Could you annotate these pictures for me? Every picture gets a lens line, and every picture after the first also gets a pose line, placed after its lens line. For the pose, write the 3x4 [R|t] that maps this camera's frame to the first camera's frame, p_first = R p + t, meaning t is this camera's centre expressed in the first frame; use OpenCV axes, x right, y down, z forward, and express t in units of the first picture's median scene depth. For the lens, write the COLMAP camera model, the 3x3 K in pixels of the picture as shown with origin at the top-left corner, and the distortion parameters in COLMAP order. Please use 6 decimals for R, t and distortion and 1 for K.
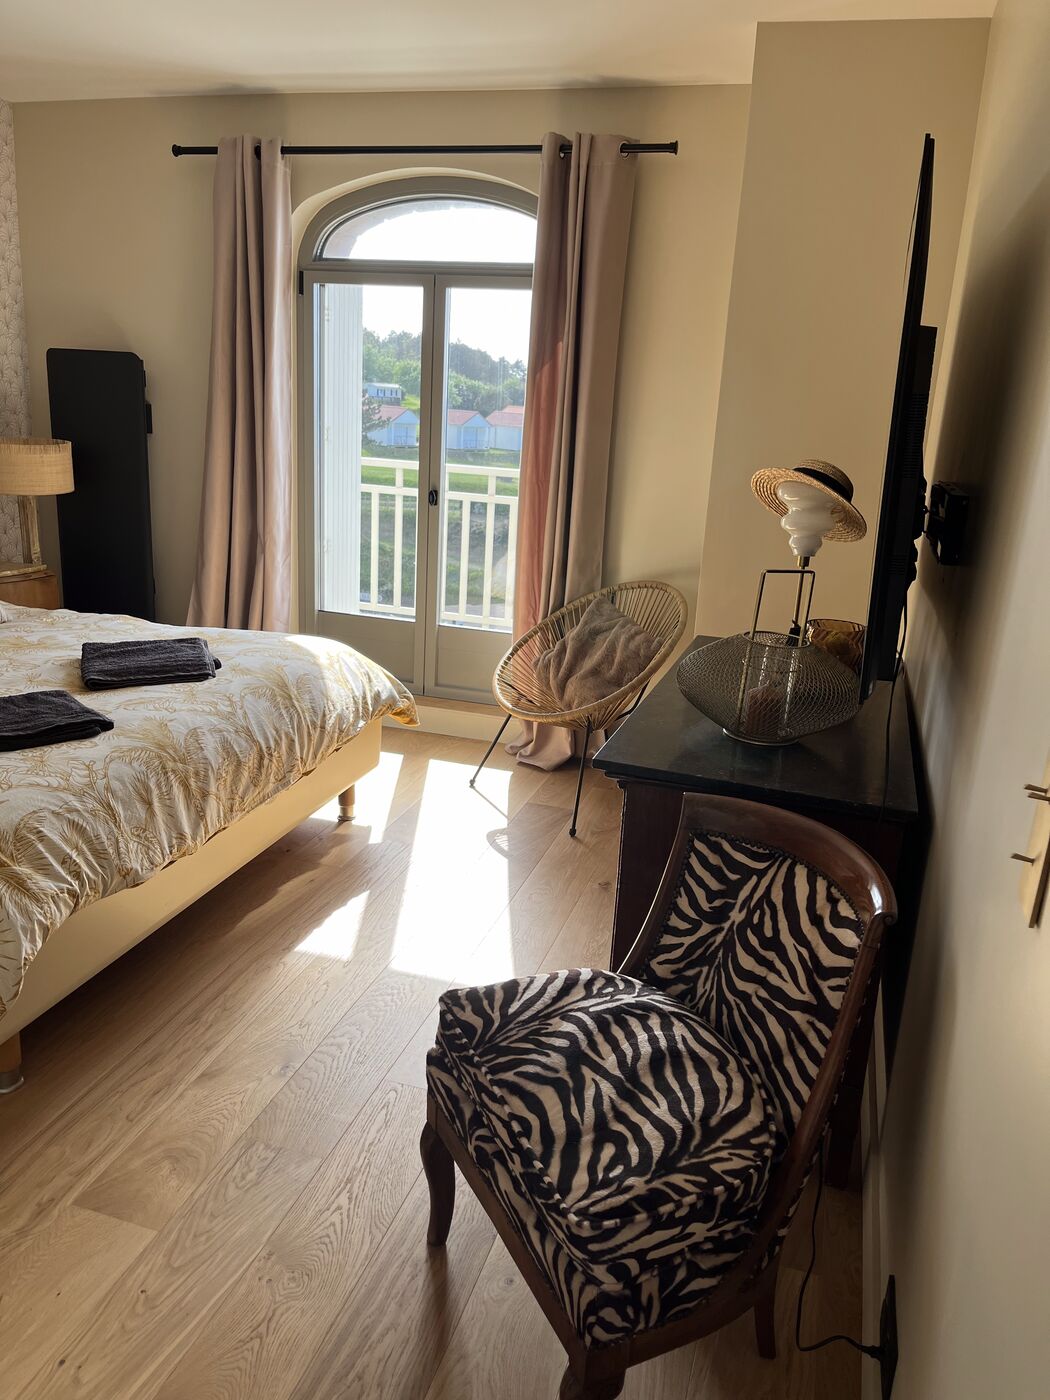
lens RADIAL K [[1060.3, 0, 519.0], [0, 1060.3, 693.6], [0, 0, 1]] dist [0.010370, -0.007507]
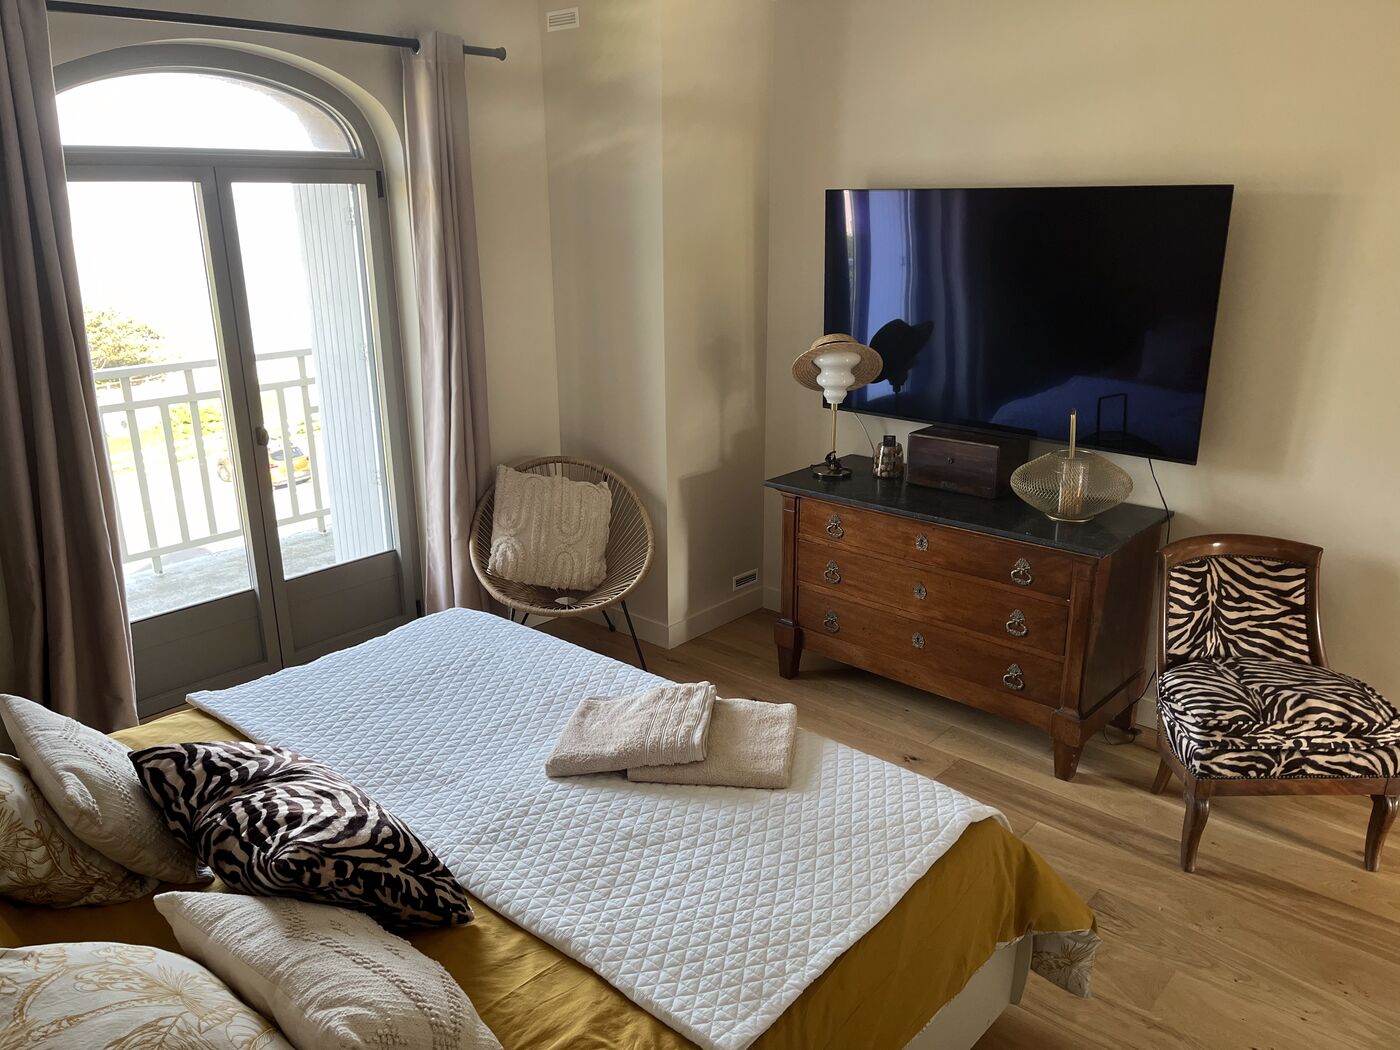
lens RADIAL K [[1060.3, 0, 704.3], [0, 1060.3, 532.8], [0, 0, 1]] dist [0.010370, -0.007507]
pose [[0.433973, -0.309255, 0.846185, -1.633166], [0.268586, 0.940940, 0.206138, -0.491657], [-0.859959, 0.137815, 0.491404, 0.809710]]
